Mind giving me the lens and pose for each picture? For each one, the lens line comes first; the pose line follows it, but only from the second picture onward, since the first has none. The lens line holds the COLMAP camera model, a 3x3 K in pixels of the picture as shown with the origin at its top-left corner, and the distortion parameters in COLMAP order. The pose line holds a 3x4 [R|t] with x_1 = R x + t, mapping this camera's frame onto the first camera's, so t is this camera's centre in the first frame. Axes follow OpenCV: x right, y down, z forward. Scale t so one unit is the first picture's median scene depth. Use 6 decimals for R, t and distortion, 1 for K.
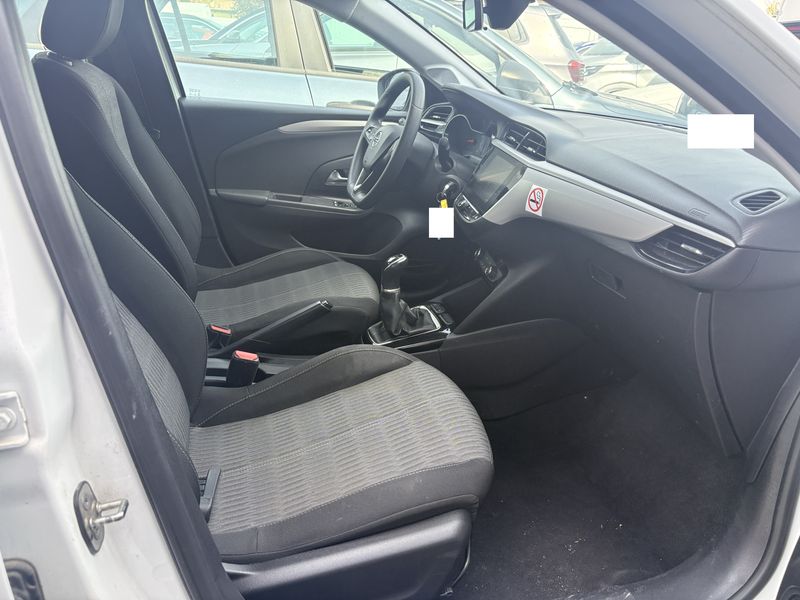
lens RADIAL K [[620.2, 0, 404.5], [0, 620.2, 287.1], [0, 0, 1]] dist [0.043902, -0.004441]
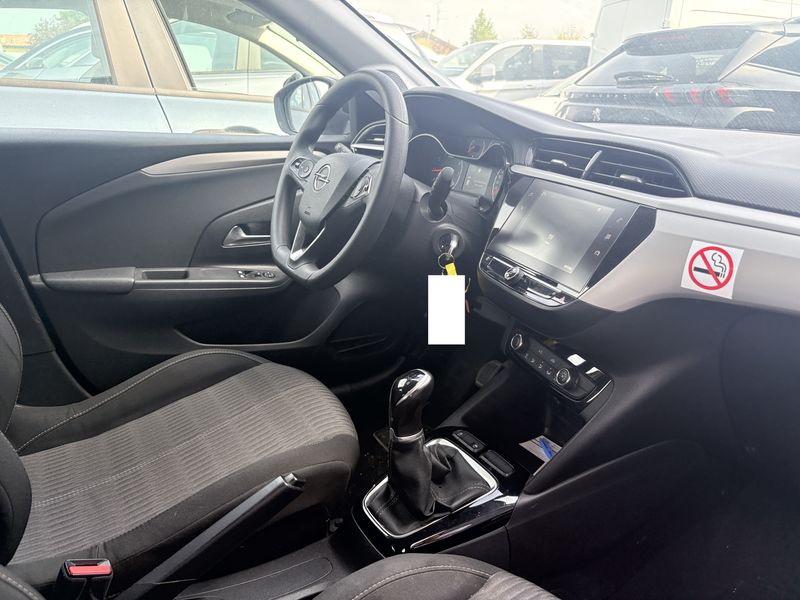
lens RADIAL K [[599.9, 0, 398.3], [0, 599.9, 280.2], [0, 0, 1]] dist [0.048523, -0.053772]
pose [[0.962474, -0.112287, 0.247056, -0.136810], [0.123313, 0.991927, -0.029569, -0.110489], [-0.241741, 0.058925, 0.968550, 0.411840]]
